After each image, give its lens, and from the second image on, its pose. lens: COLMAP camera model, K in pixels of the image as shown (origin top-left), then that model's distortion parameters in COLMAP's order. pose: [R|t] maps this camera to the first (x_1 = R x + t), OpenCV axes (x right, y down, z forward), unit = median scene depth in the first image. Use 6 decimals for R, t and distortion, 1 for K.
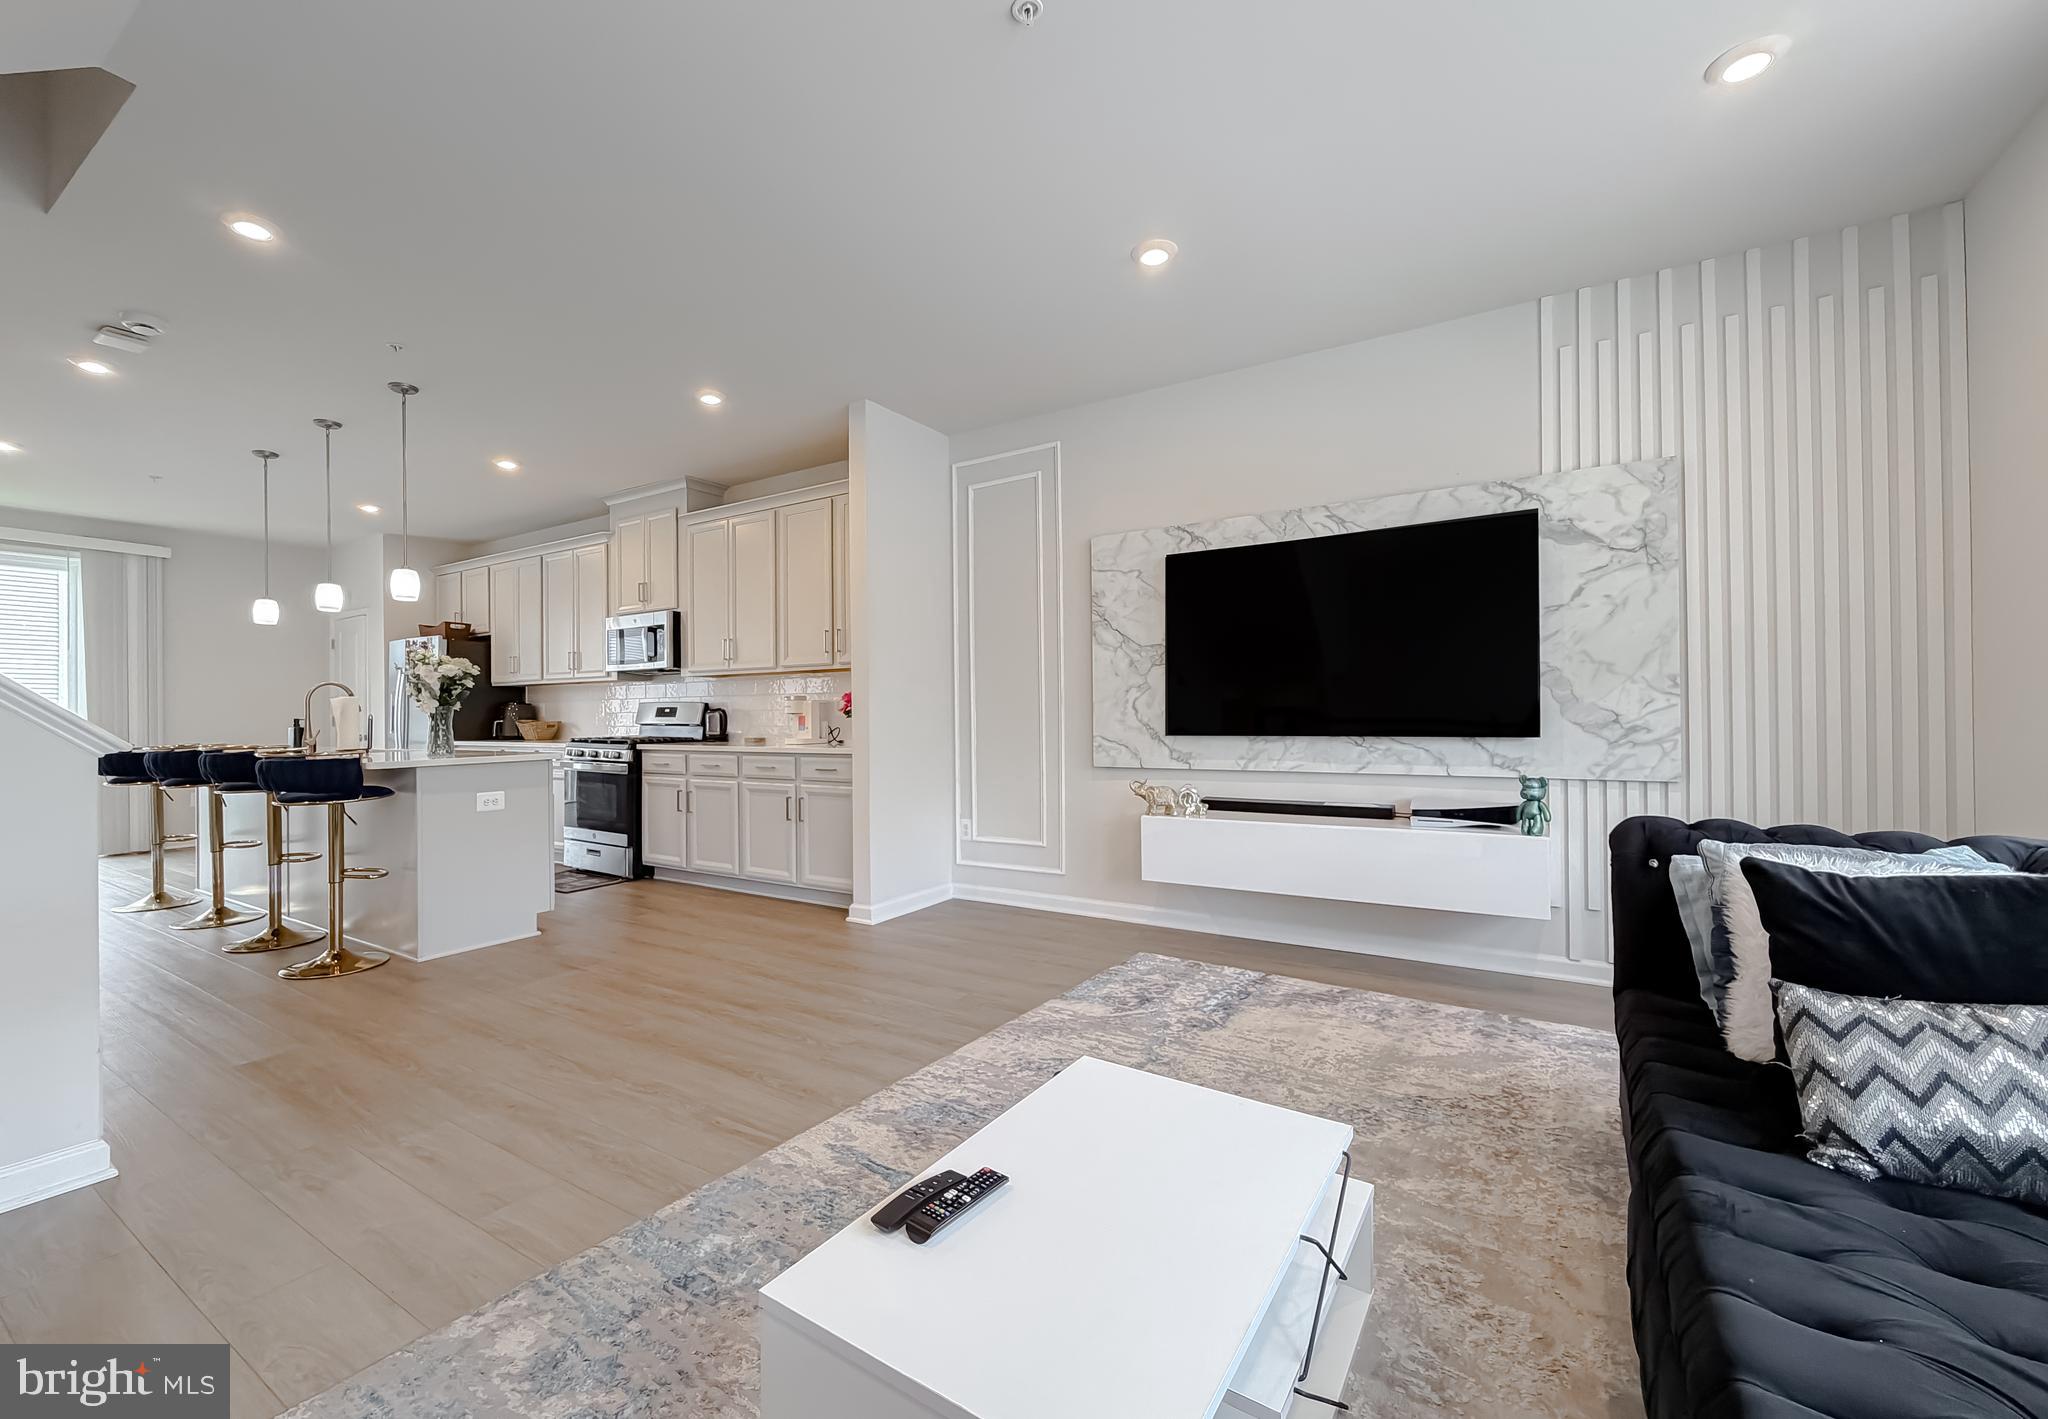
lens RADIAL K [[848.2, 0, 1028.0], [0, 848.2, 717.8], [0, 0, 1]] dist [0.001822, -0.000842]
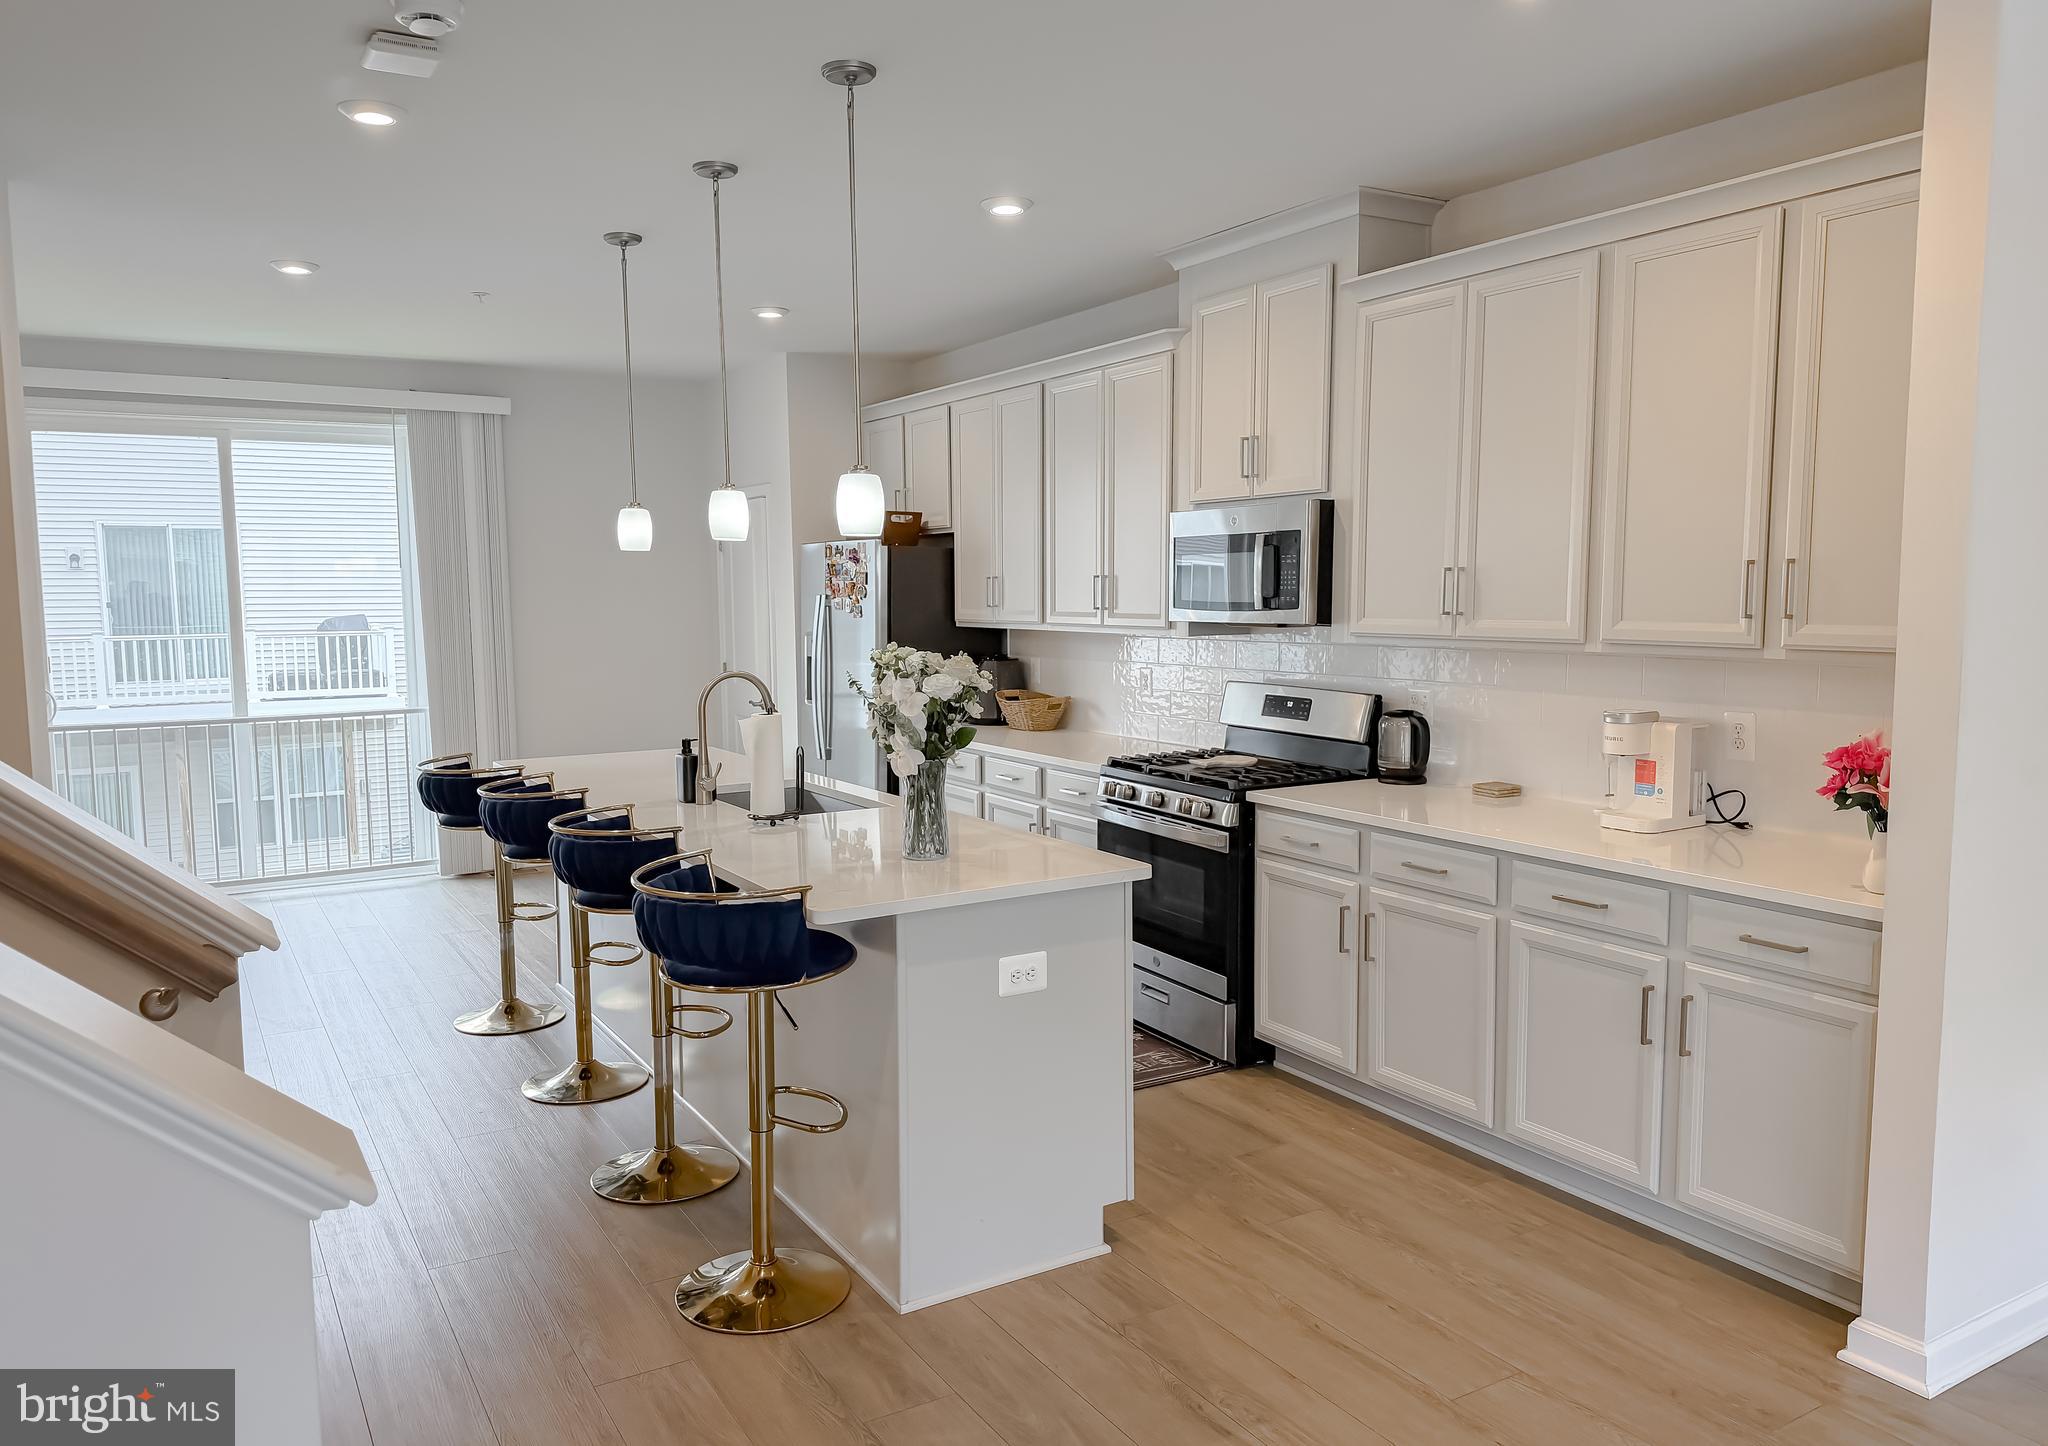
lens RADIAL K [[1479.1, 0, 1015.2], [0, 1479.1, 722.7], [0, 0, 1]] dist [0.078800, -0.013652]
pose [[0.887789, 0.044751, -0.458070, -0.198950], [0.000645, 0.995140, 0.098470, -0.088197], [0.460251, -0.087716, 0.883445, 0.214017]]
